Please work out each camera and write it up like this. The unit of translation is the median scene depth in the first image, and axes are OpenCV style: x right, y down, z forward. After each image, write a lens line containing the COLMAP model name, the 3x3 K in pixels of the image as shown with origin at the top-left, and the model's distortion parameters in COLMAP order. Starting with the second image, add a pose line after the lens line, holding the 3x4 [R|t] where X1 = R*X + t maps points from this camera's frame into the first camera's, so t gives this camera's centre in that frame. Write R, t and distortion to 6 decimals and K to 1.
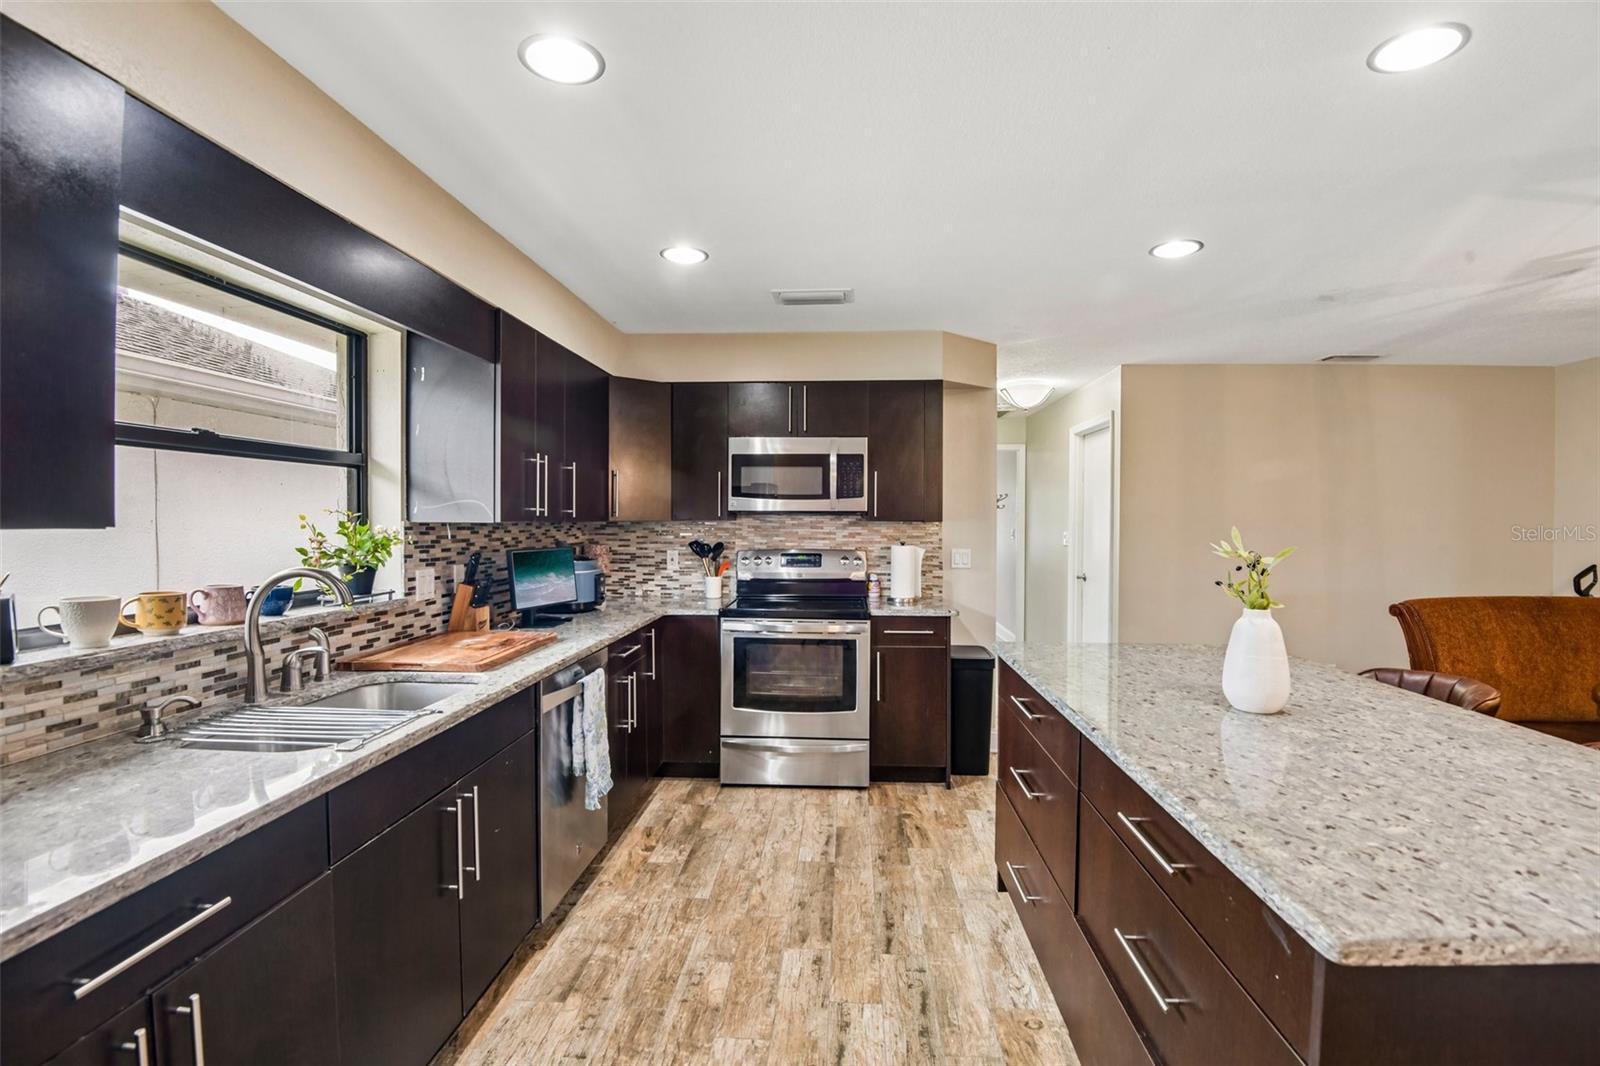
lens RADIAL K [[739.9, 0, 804.4], [0, 739.9, 531.4], [0, 0, 1]] dist [-0.002875, -0.020860]
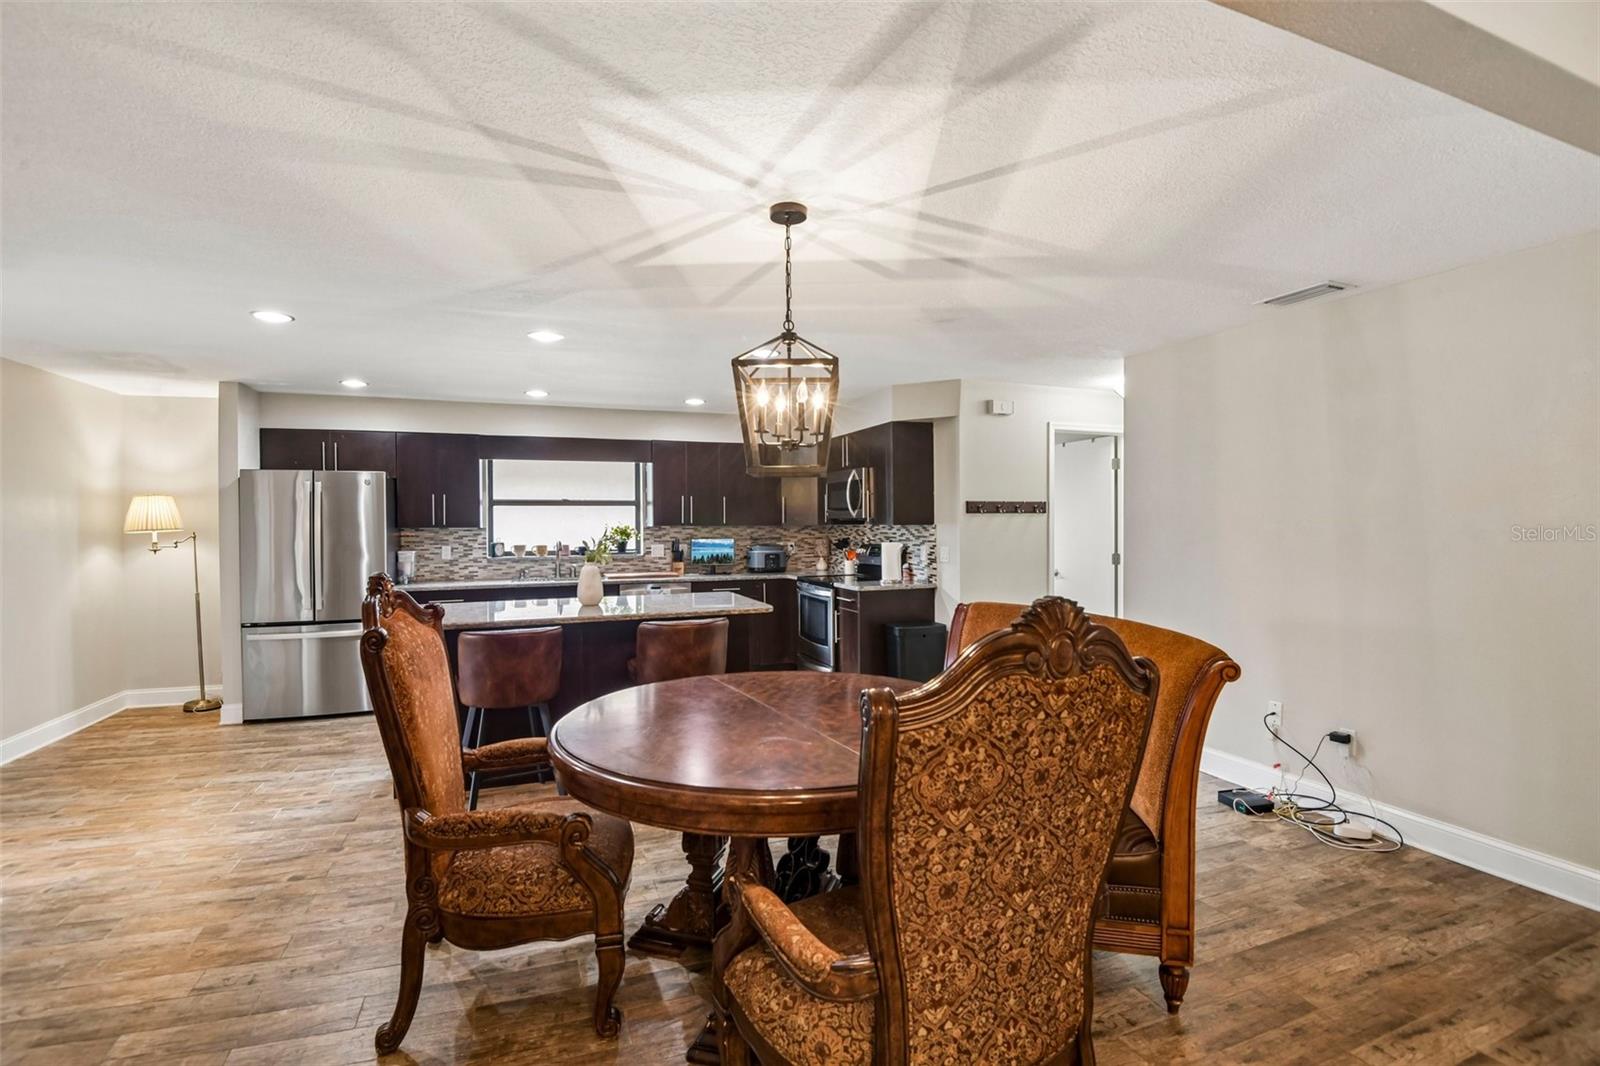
lens RADIAL K [[739.9, 0, 804.4], [0, 739.9, 531.4], [0, 0, 1]] dist [-0.002875, -0.020860]
pose [[0.406783, 0.006101, -0.913504, 1.260075], [-0.009887, 0.999949, 0.002275, -0.002963], [0.913471, 0.008107, 0.406822, 0.277309]]
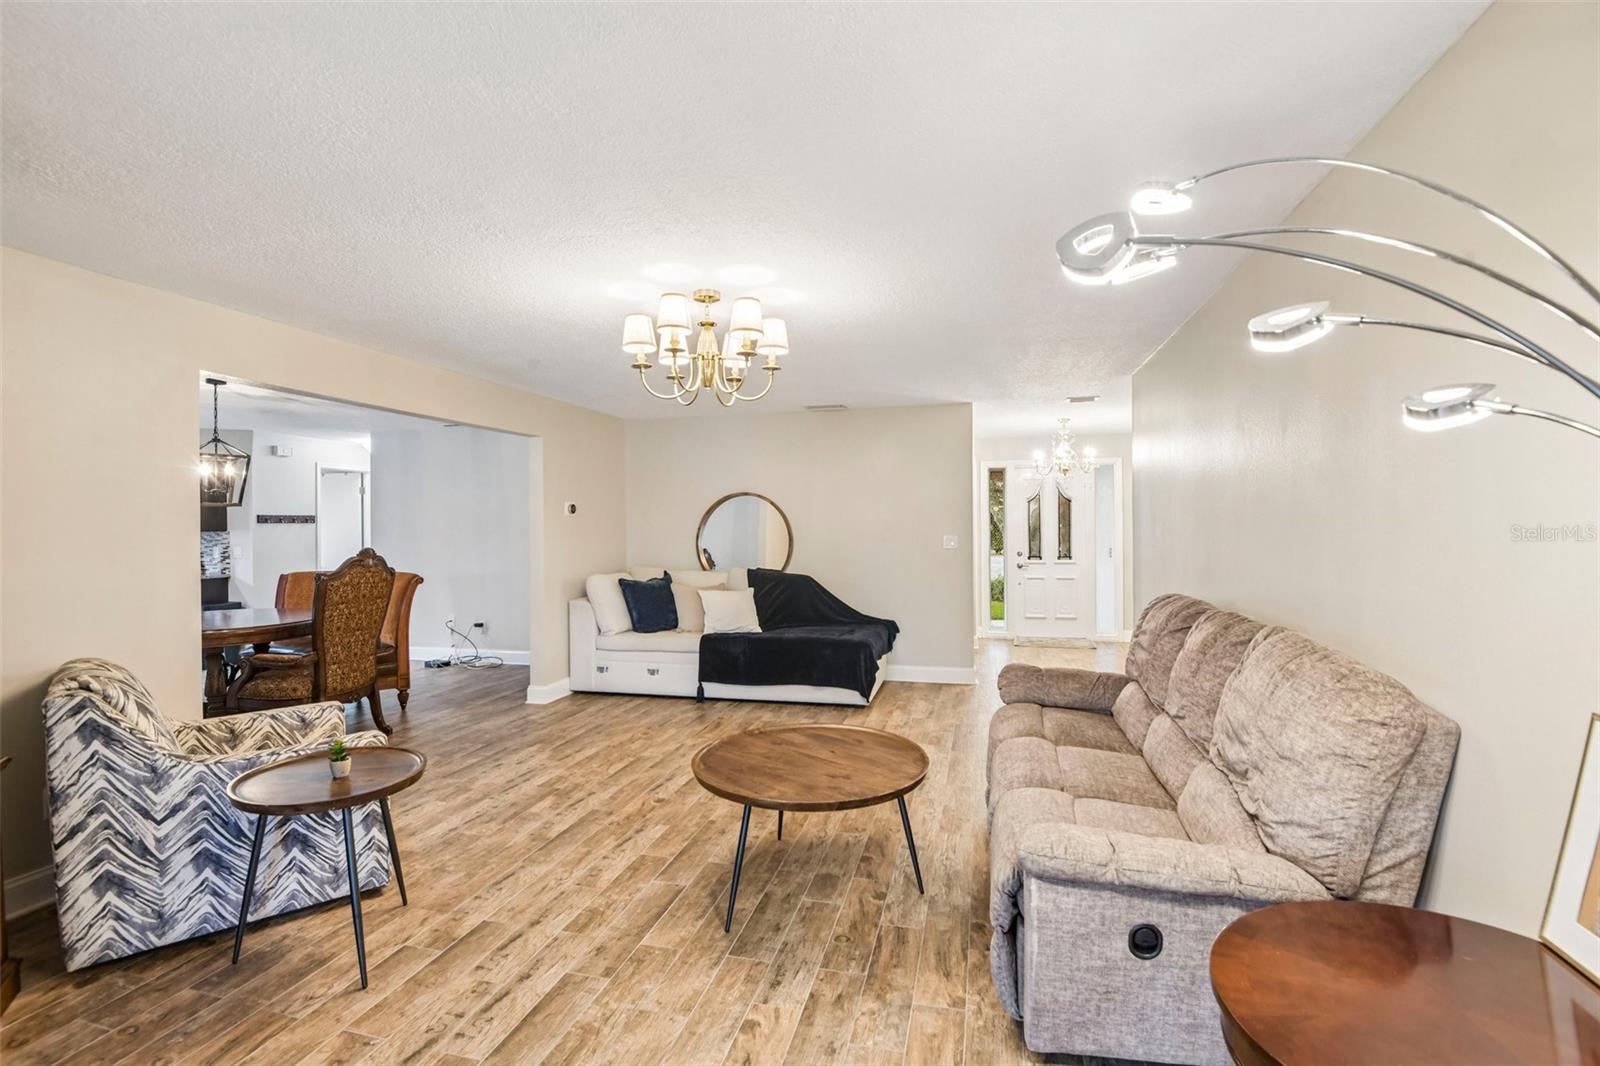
lens RADIAL K [[734.3, 0, 791.3], [0, 734.3, 525.5], [0, 0, 1]] dist [0.032968, -0.064797]
pose [[0.979553, -0.012192, -0.200815, 1.853505], [0.009196, 0.999832, -0.015846, 0.012250], [0.200975, 0.013675, 0.979501, -0.438868]]
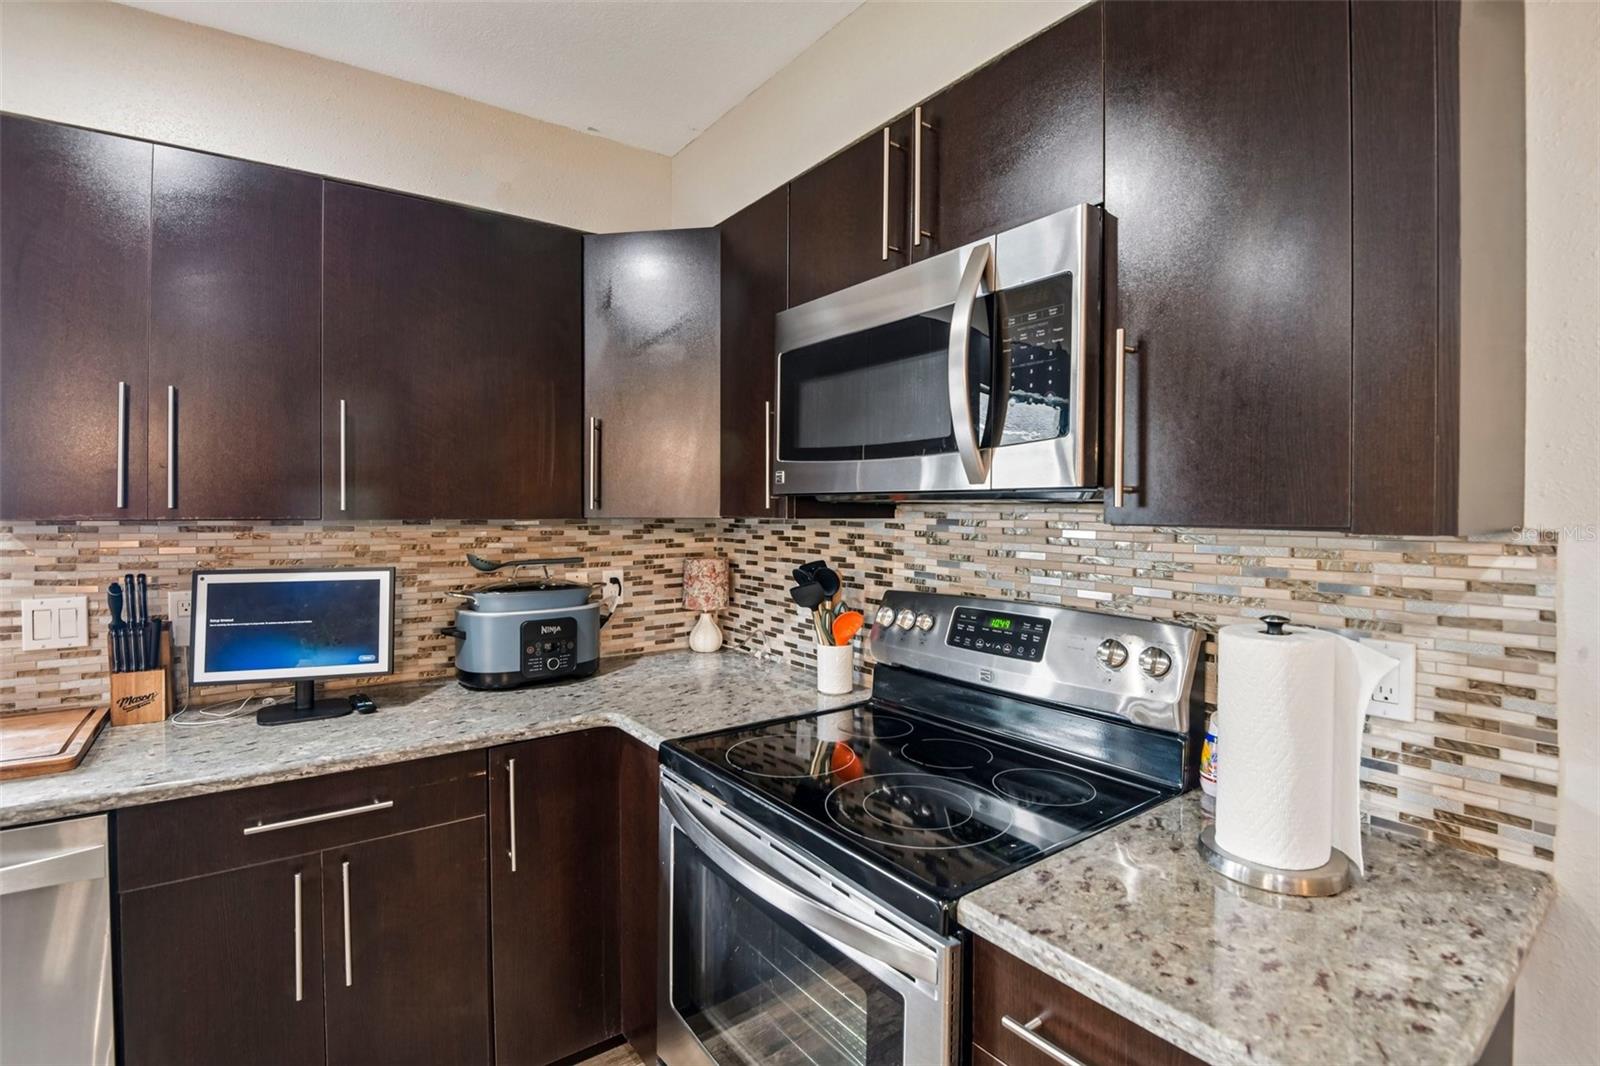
lens RADIAL K [[739.9, 0, 804.4], [0, 739.9, 531.4], [0, 0, 1]] dist [-0.002875, -0.020860]
pose [[0.641977, 0.023136, -0.766374, 0.204862], [-0.015882, 0.999731, 0.016876, -0.013823], [0.766559, 0.001338, 0.642173, 0.698324]]
